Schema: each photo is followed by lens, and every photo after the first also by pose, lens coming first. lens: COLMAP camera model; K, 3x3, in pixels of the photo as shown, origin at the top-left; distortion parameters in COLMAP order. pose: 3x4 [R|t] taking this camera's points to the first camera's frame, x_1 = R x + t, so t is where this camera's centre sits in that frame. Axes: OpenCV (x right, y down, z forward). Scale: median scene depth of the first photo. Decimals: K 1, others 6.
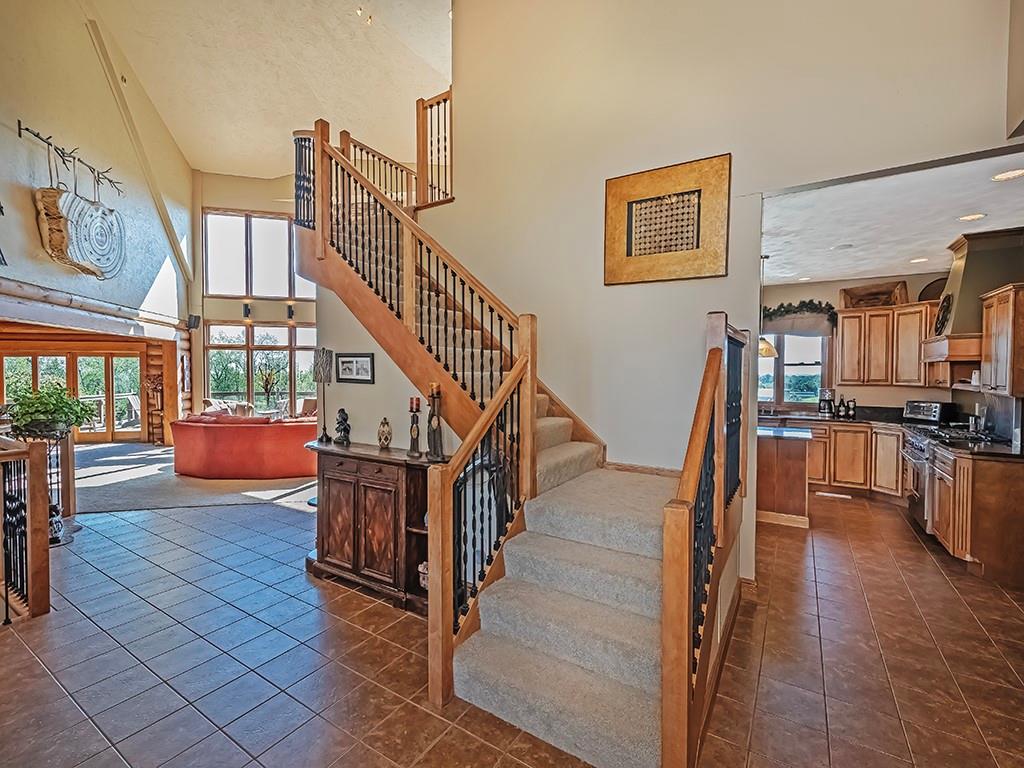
lens RADIAL K [[449.3, 0, 515.7], [0, 449.3, 383.5], [0, 0, 1]] dist [0.000937, 0.000054]
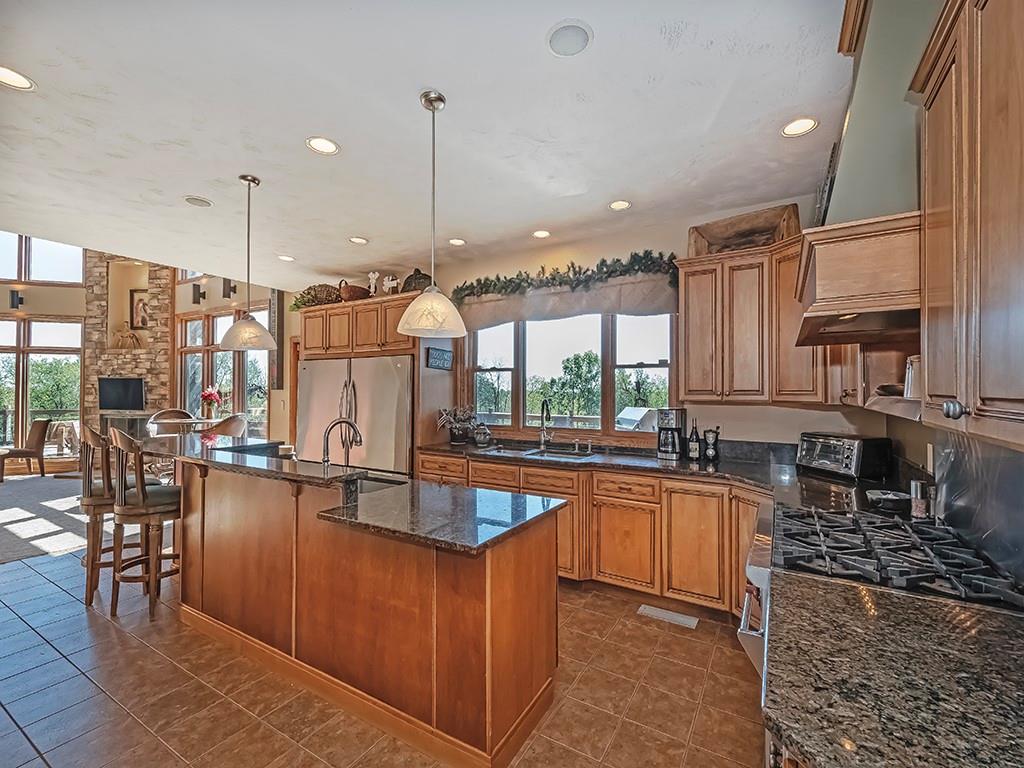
lens RADIAL K [[449.3, 0, 509.6], [0, 449.3, 386.4], [0, 0, 1]] dist [0.000937, 0.000054]
pose [[0.999645, 0.004740, 0.026228, 0.489508], [-0.003887, 0.999464, -0.032513, 0.003859], [-0.026368, 0.032399, 0.999127, 0.463058]]
